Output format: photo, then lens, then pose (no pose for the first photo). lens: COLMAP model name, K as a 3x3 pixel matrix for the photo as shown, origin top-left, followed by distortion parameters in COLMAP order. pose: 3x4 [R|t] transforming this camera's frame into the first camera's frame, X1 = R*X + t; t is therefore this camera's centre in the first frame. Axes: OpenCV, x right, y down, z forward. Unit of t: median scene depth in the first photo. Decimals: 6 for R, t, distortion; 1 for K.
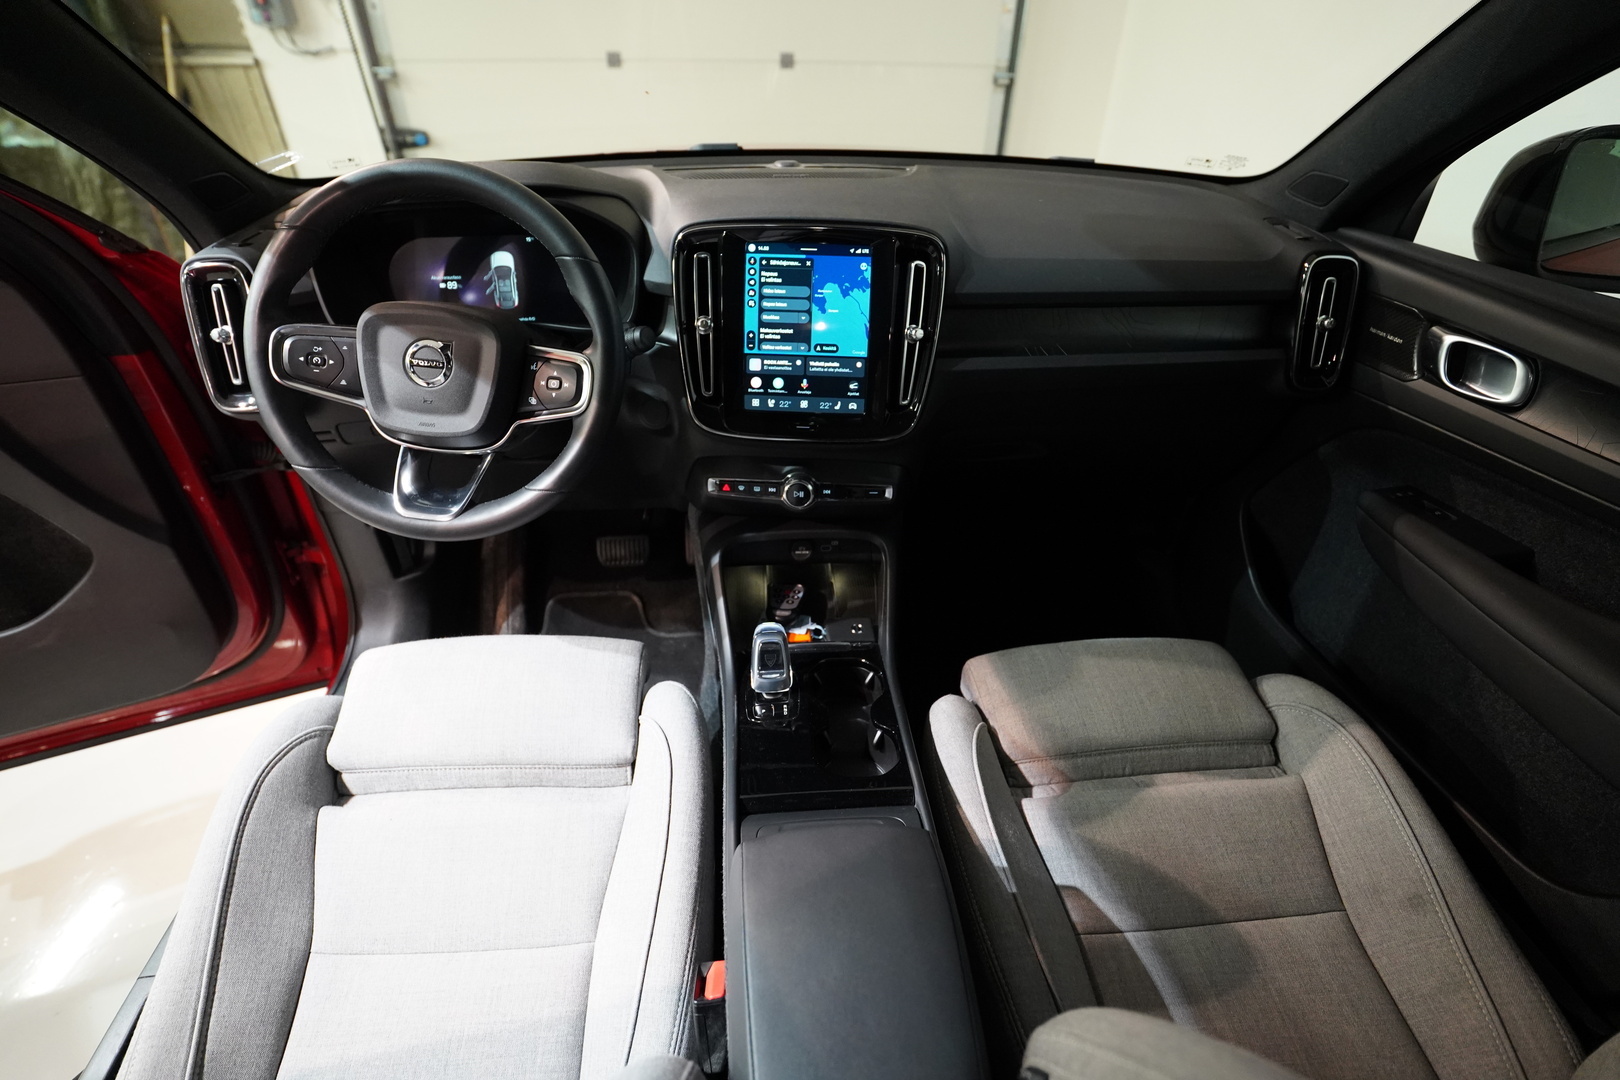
lens RADIAL K [[753.7, 0, 810.0], [0, 753.7, 540.0], [0, 0, 1]] dist [-0.079813, 0.035433]
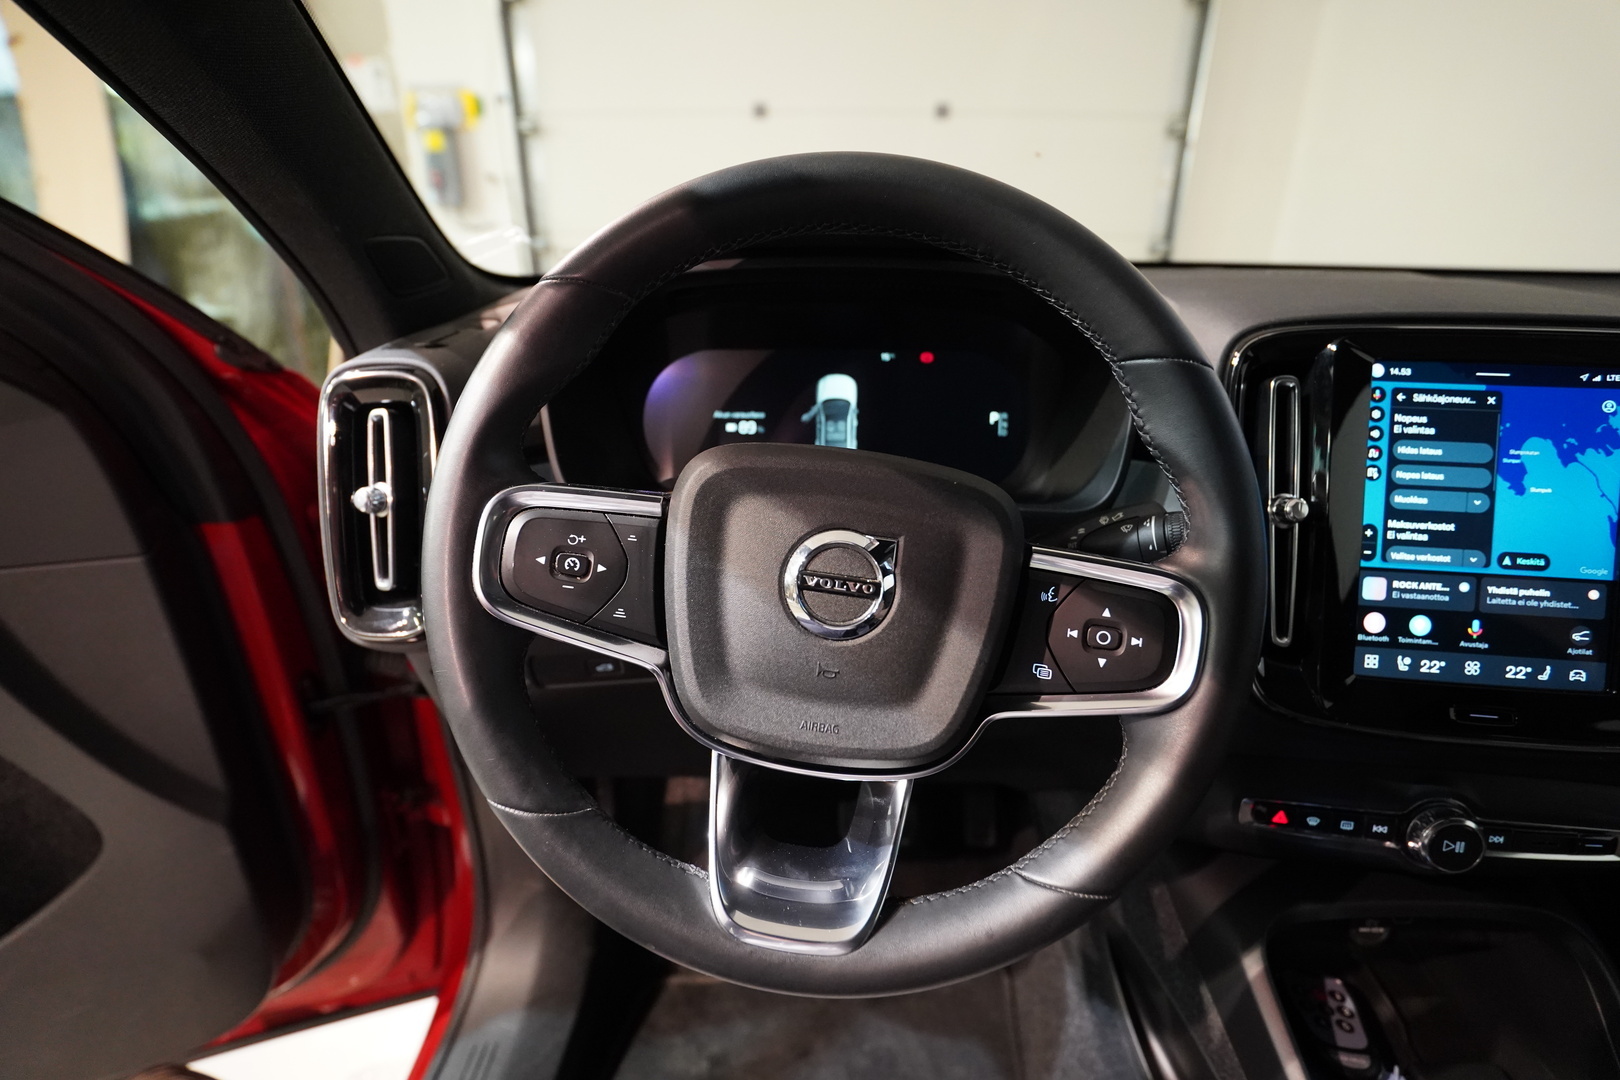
lens RADIAL K [[753.7, 0, 810.0], [0, 753.7, 540.0], [0, 0, 1]] dist [-0.079813, 0.035433]
pose [[0.995169, 0.024365, -0.095101, -0.416884], [-0.044349, 0.975810, -0.214074, -0.144489], [0.087585, 0.217258, 0.972177, 0.481653]]
